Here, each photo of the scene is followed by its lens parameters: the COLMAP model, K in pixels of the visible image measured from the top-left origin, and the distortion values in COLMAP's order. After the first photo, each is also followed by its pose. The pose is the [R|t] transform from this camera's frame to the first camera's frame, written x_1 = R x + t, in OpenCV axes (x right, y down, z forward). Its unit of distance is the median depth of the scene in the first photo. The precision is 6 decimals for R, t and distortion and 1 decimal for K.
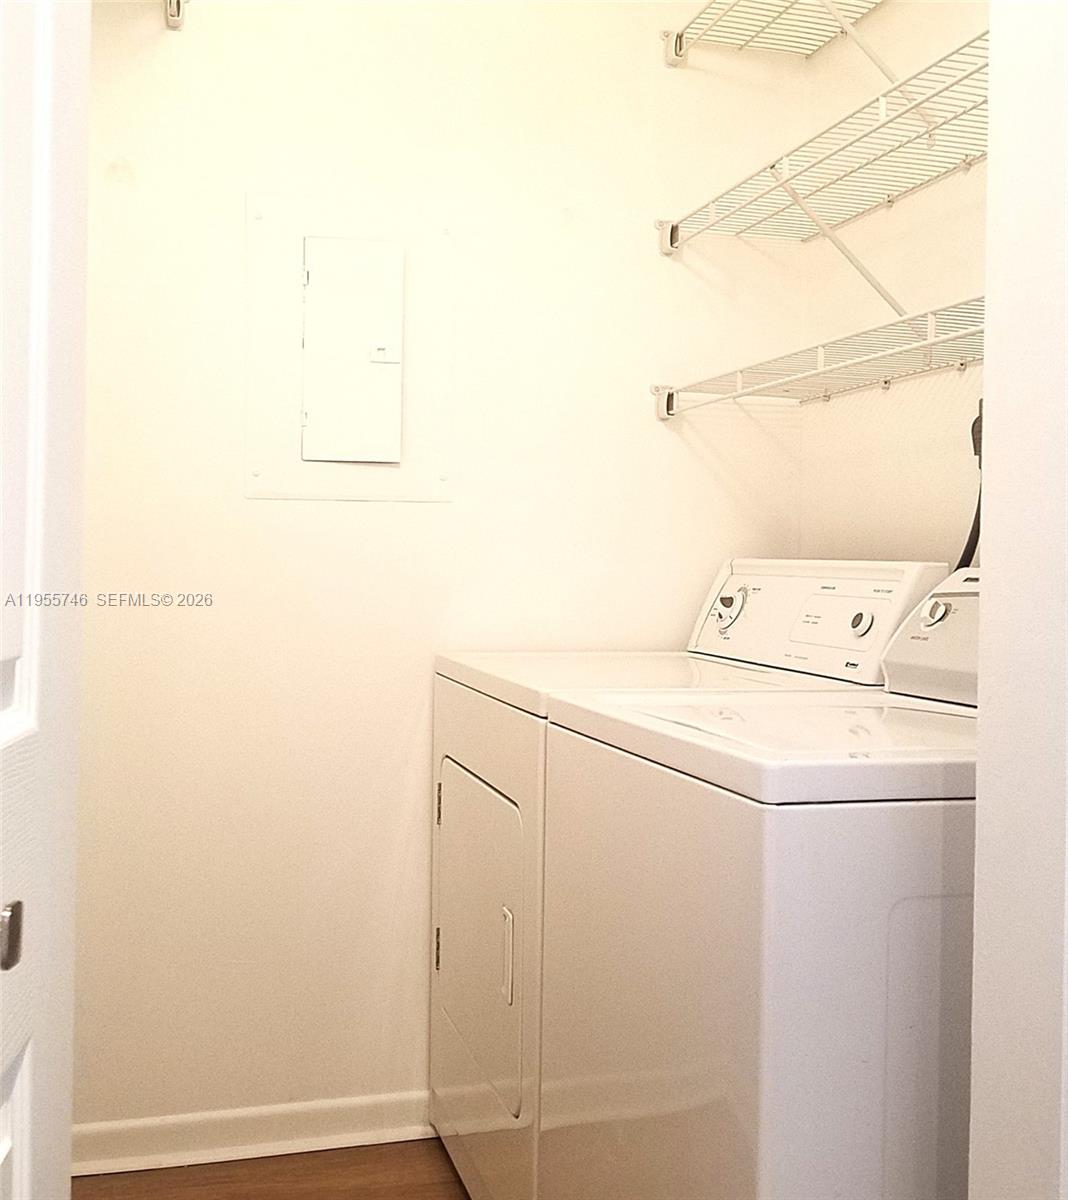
lens RADIAL K [[1328.5, 0, 534.0], [0, 1328.5, 600.0], [0, 0, 1]] dist [0.118417, -0.625521]
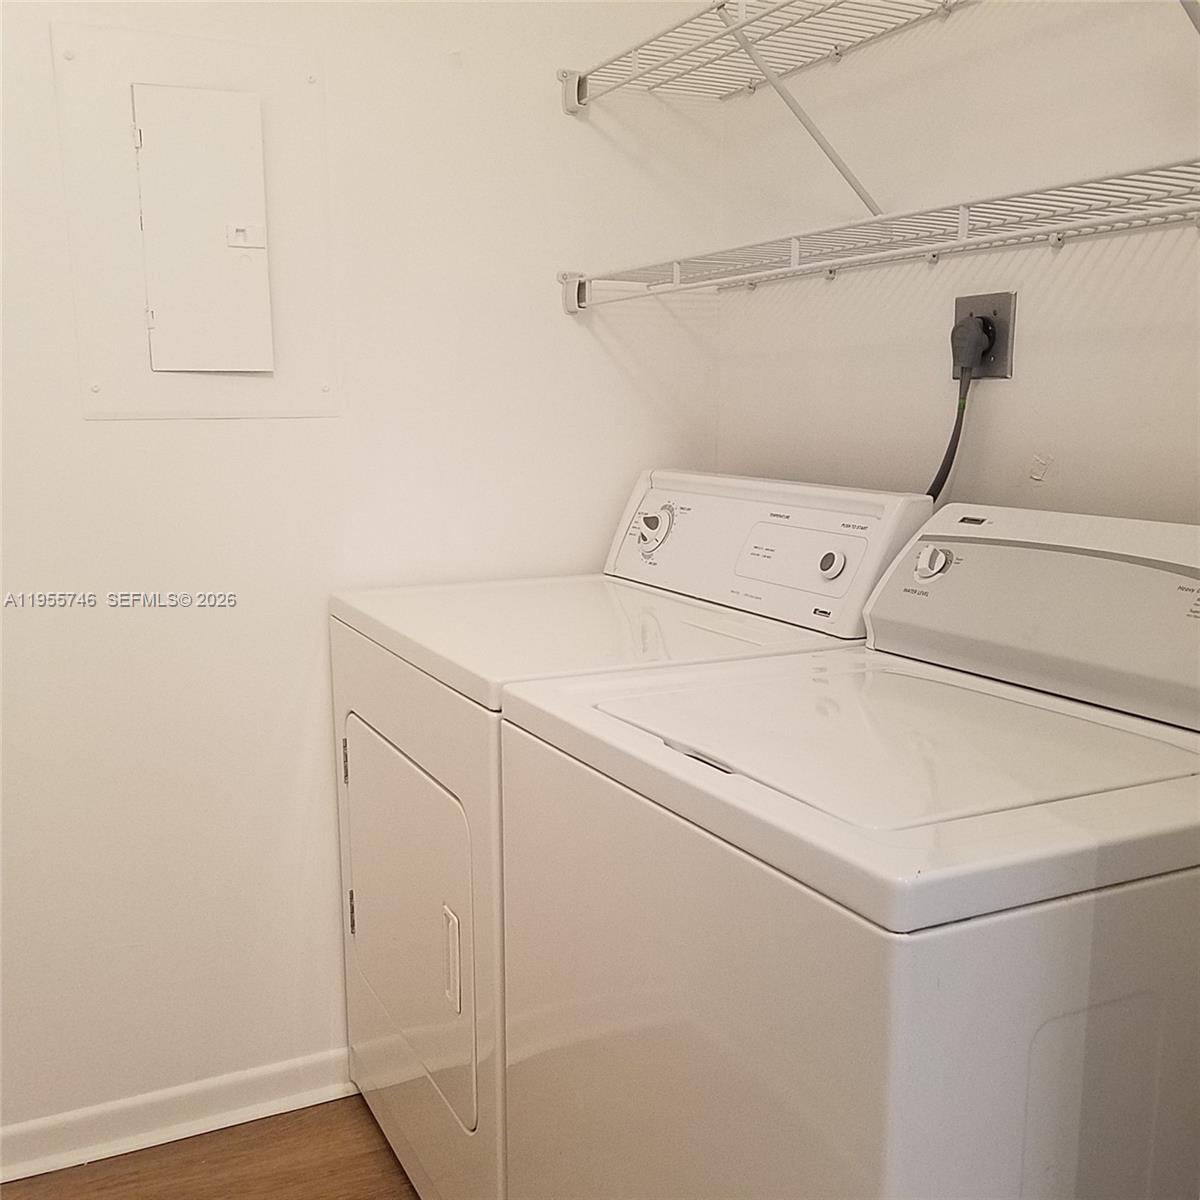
lens RADIAL K [[1199.6, 0, 562.7], [0, 1199.6, 656.5], [0, 0, 1]] dist [0.095777, -0.274990]
pose [[0.985949, -0.055478, 0.157568, -0.050698], [0.026332, 0.983064, 0.181362, -0.060479], [-0.164961, -0.174665, 0.970711, 0.200064]]
